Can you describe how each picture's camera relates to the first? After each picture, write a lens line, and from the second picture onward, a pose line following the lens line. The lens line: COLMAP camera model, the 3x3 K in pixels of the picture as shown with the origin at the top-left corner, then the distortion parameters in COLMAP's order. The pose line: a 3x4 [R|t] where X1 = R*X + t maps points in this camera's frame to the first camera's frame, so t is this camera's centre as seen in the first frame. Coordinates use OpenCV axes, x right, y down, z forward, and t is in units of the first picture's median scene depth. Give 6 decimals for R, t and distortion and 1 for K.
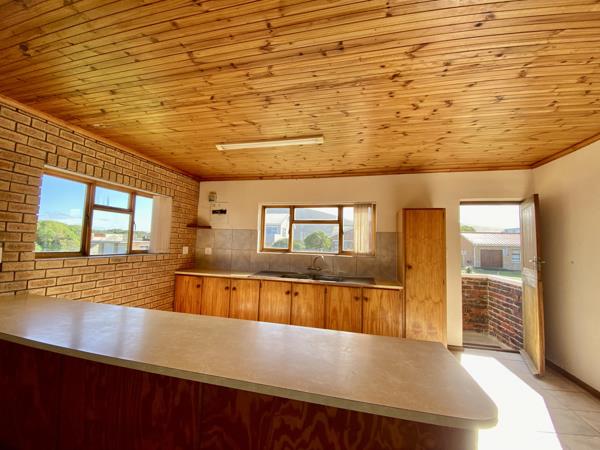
lens RADIAL K [[242.0, 0, 298.9], [0, 242.0, 226.6], [0, 0, 1]] dist [0.045587, -0.034450]
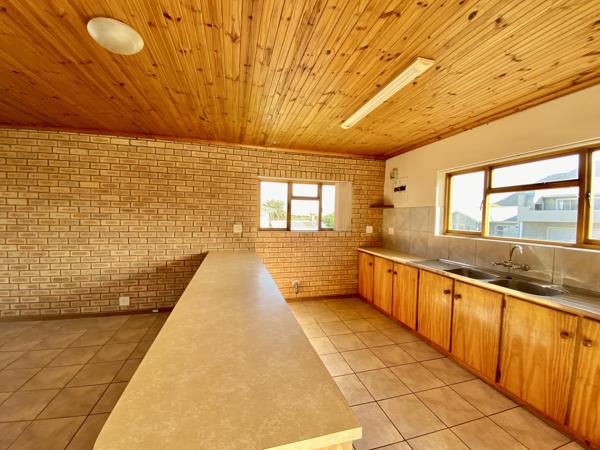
lens RADIAL K [[242.0, 0, 298.9], [0, 242.0, 226.6], [0, 0, 1]] dist [0.045587, -0.034450]
pose [[0.471304, 0.017604, -0.881795, 0.356047], [0.054567, 0.997303, 0.049075, 0.017528], [0.880281, -0.071246, 0.469072, 0.259392]]
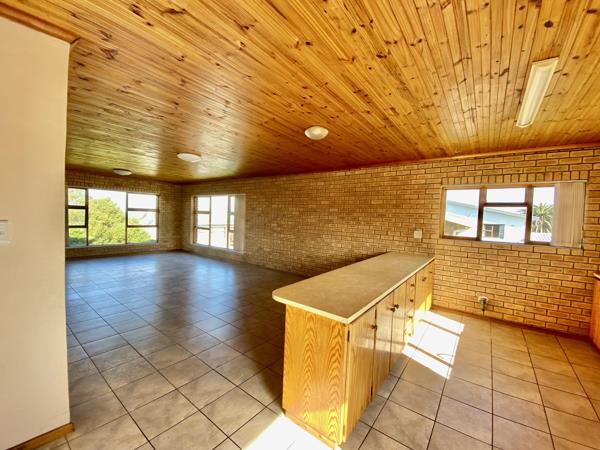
lens RADIAL K [[242.0, 0, 298.9], [0, 242.0, 226.6], [0, 0, 1]] dist [0.045587, -0.034450]
pose [[-0.407485, -0.007809, -0.913178, 0.610717], [0.013422, 0.999804, -0.014539, 0.033546], [0.913113, -0.018181, -0.407301, 0.467010]]
